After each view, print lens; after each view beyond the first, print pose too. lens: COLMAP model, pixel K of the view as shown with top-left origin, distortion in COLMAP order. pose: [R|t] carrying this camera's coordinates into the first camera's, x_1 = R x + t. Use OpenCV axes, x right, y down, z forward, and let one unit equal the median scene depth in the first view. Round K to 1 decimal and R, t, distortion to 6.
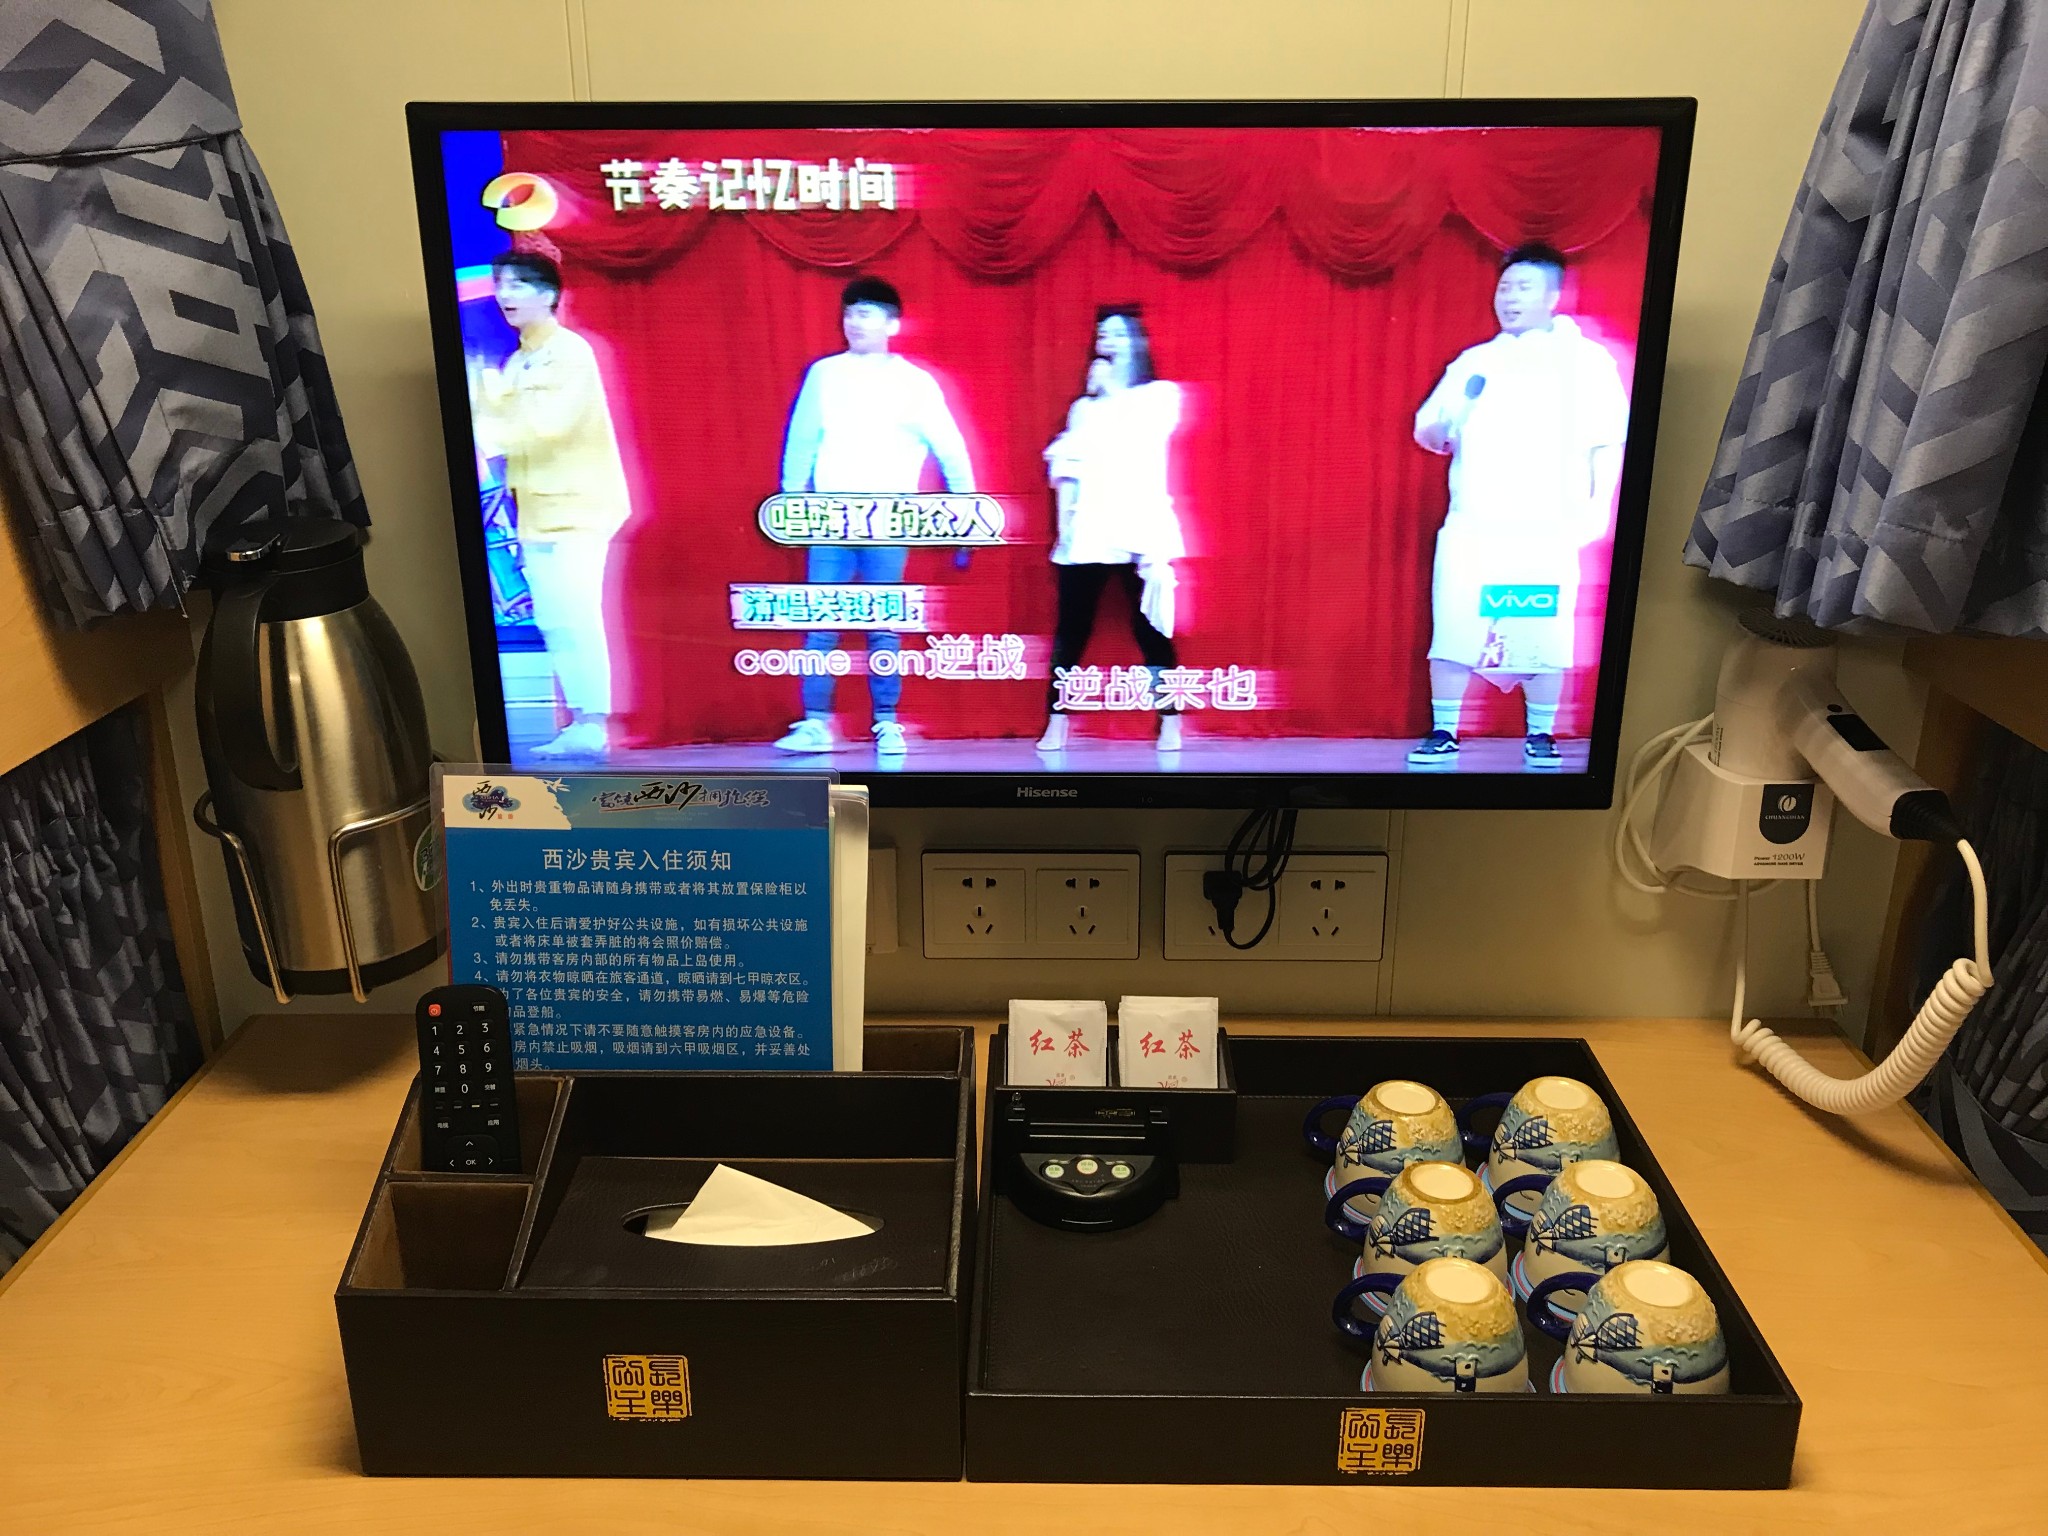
lens RADIAL K [[1678.2, 0, 1021.7], [0, 1678.2, 741.3], [0, 0, 1]] dist [0.024648, 0.006043]
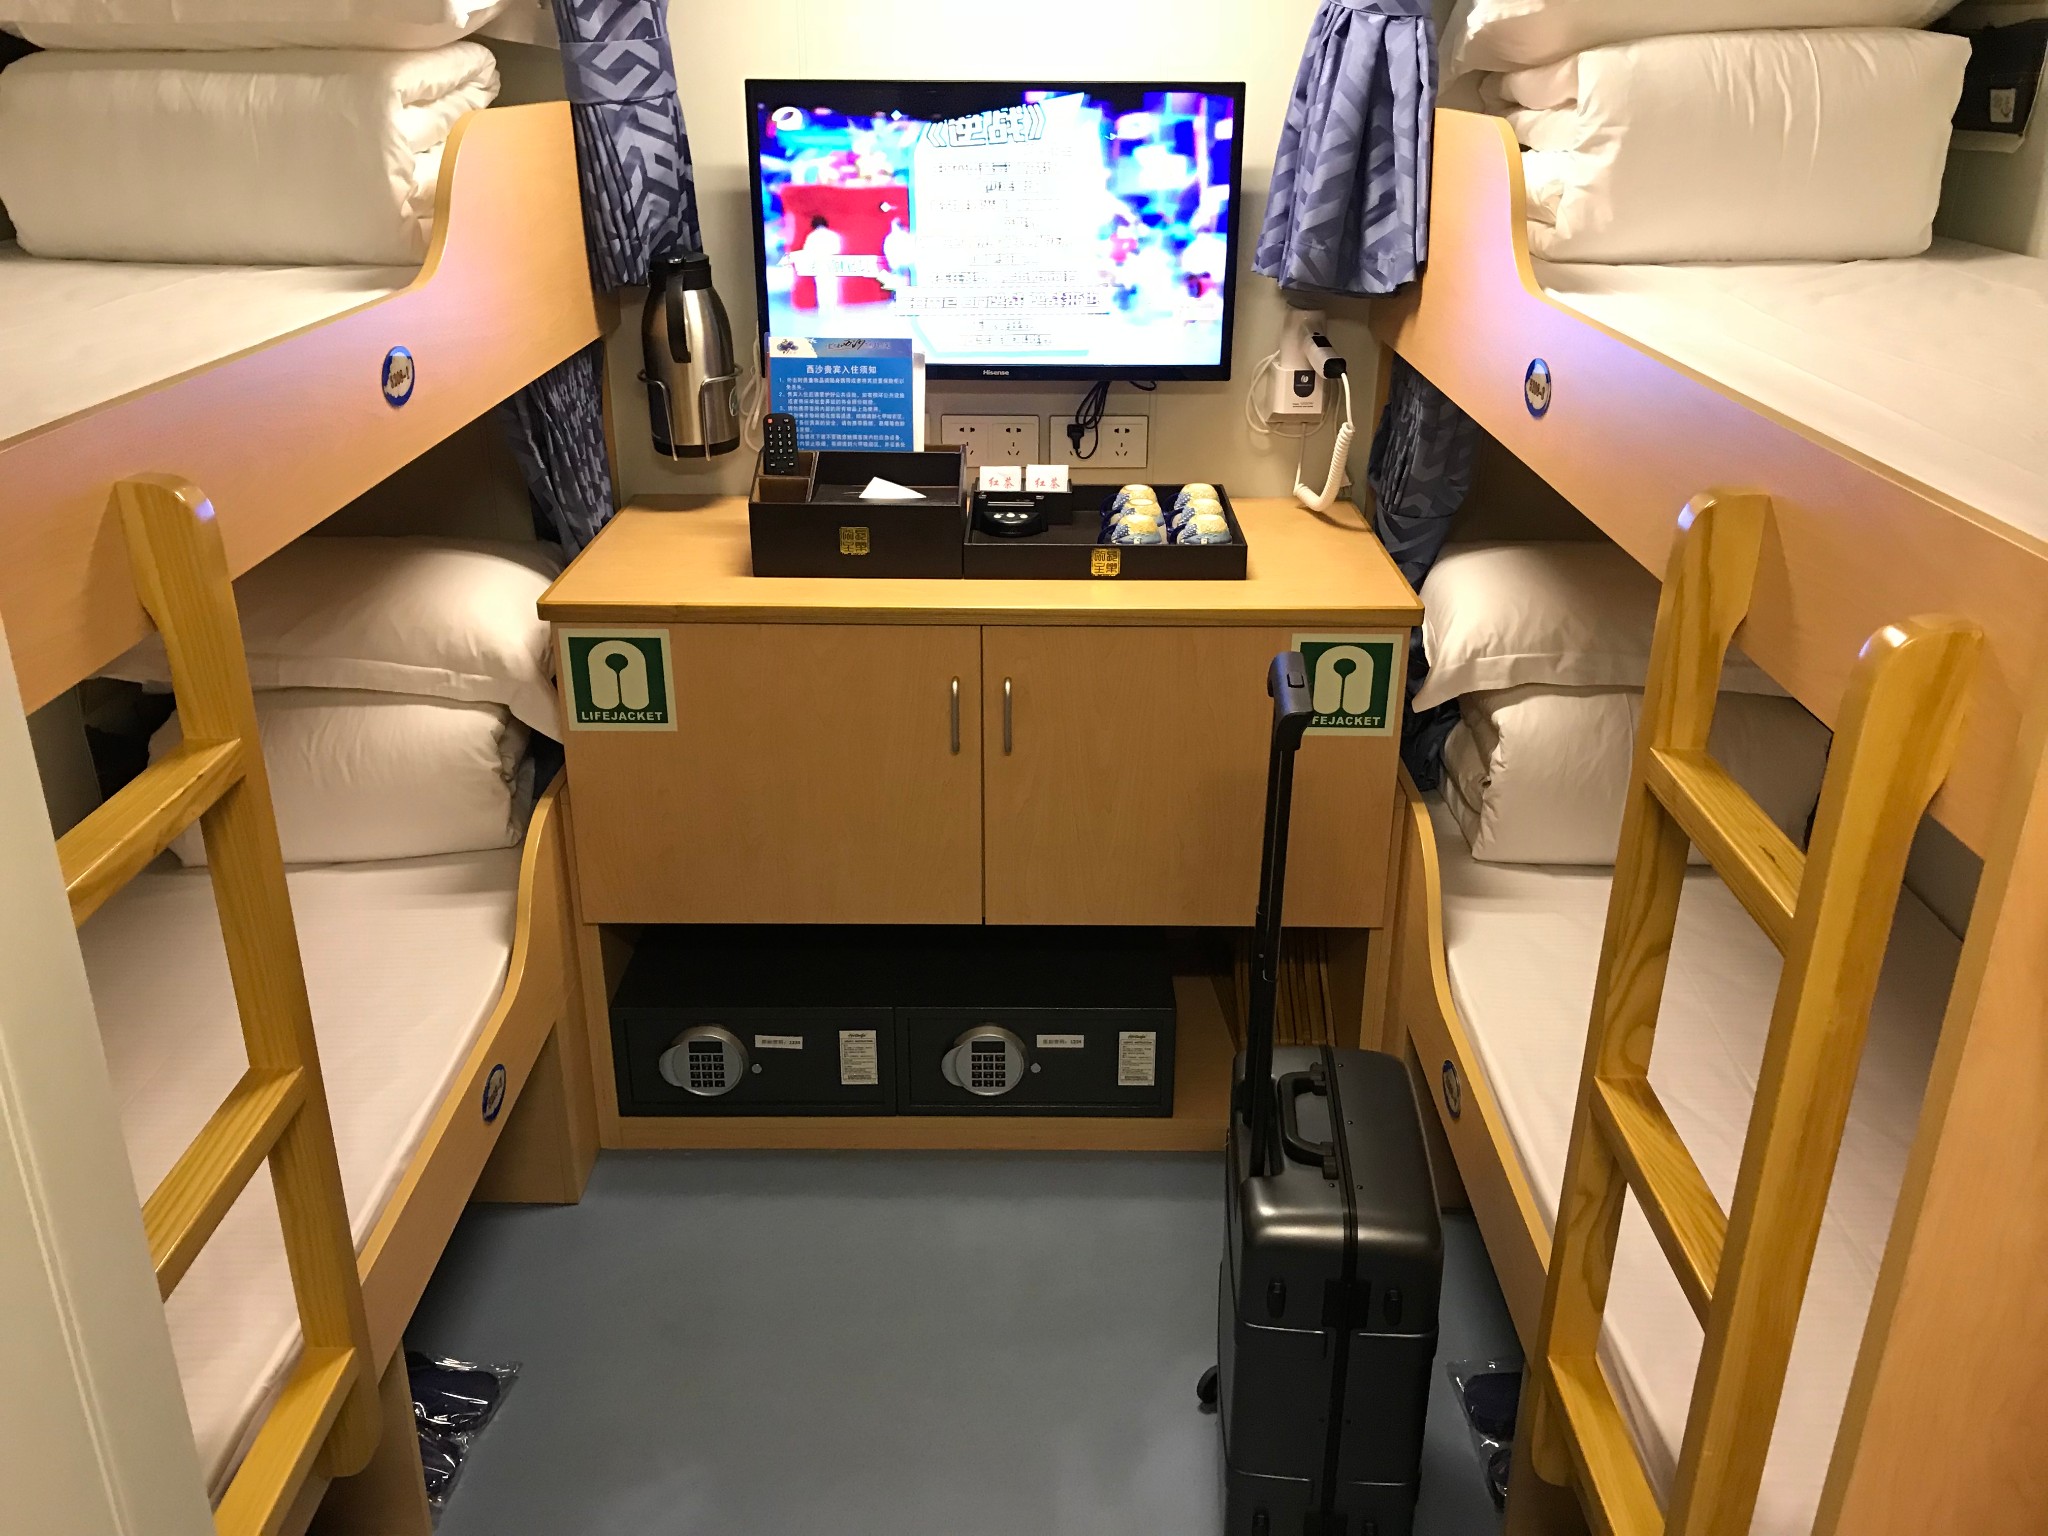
lens RADIAL K [[1699.9, 0, 1026.2], [0, 1699.9, 762.7], [0, 0, 1]] dist [0.011753, -0.001764]
pose [[0.999805, 0.001364, 0.019716, 0.013428], [-0.002649, 0.997865, 0.065259, 0.489596], [-0.019585, -0.065299, 0.997674, -1.661795]]
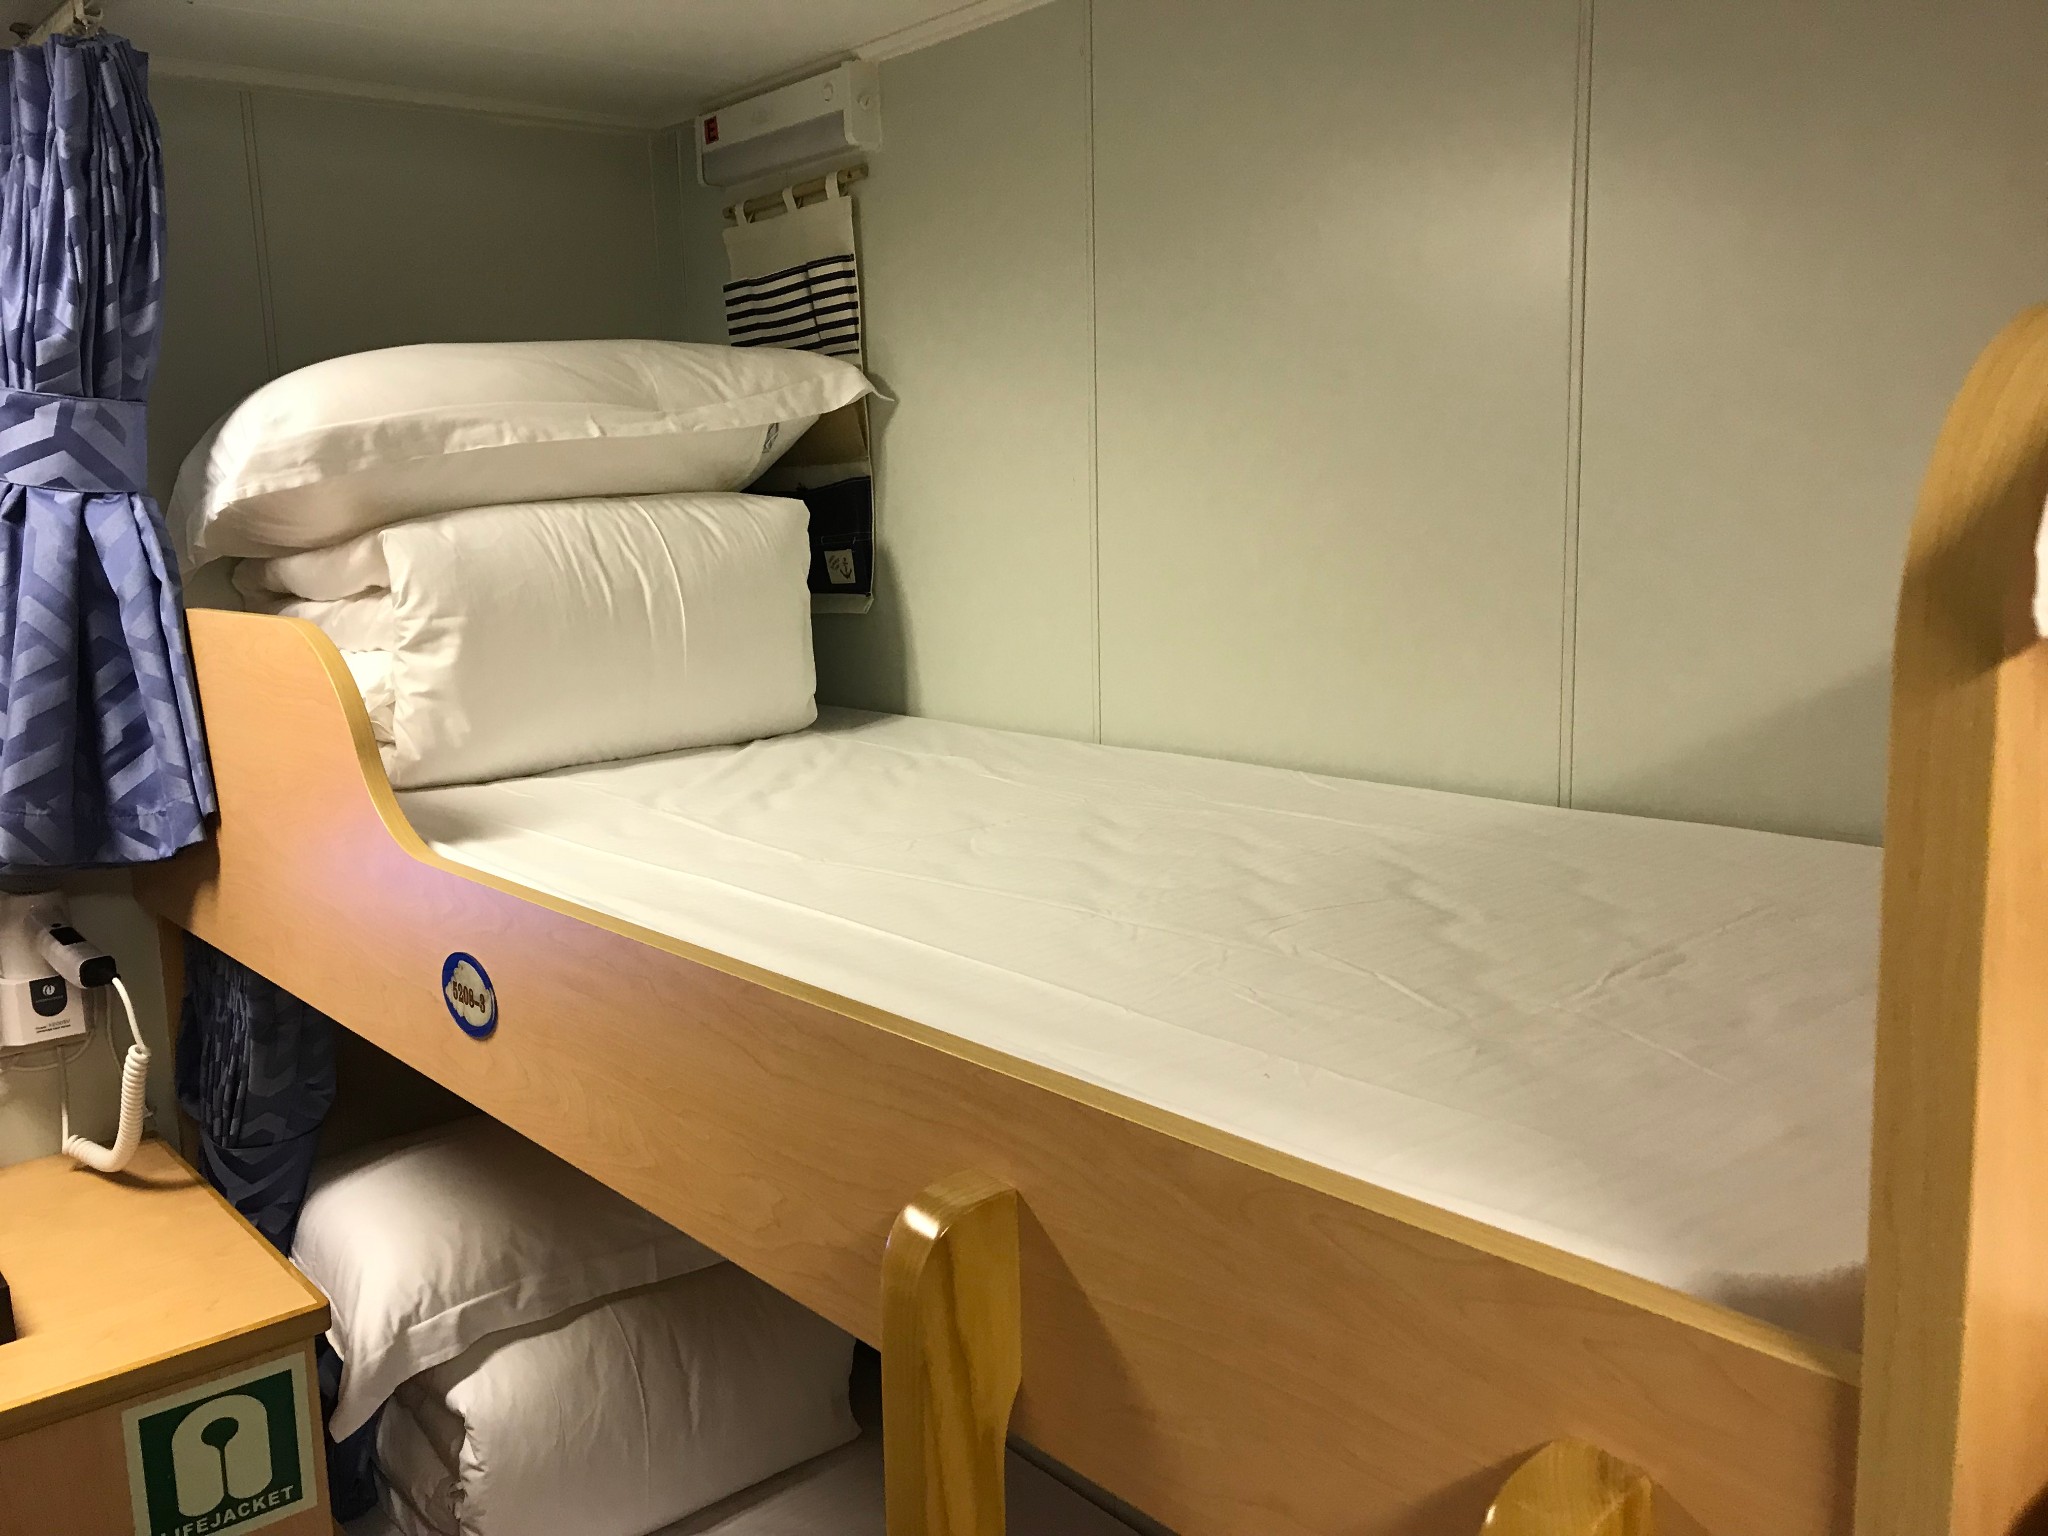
lens RADIAL K [[1699.9, 0, 1026.2], [0, 1699.9, 762.7], [0, 0, 1]] dist [0.011753, -0.001764]
pose [[0.741976, -0.122003, 0.659232, 0.110278], [0.246290, 0.964150, -0.098771, 0.254015], [-0.623548, 0.235648, 0.745424, -0.998739]]
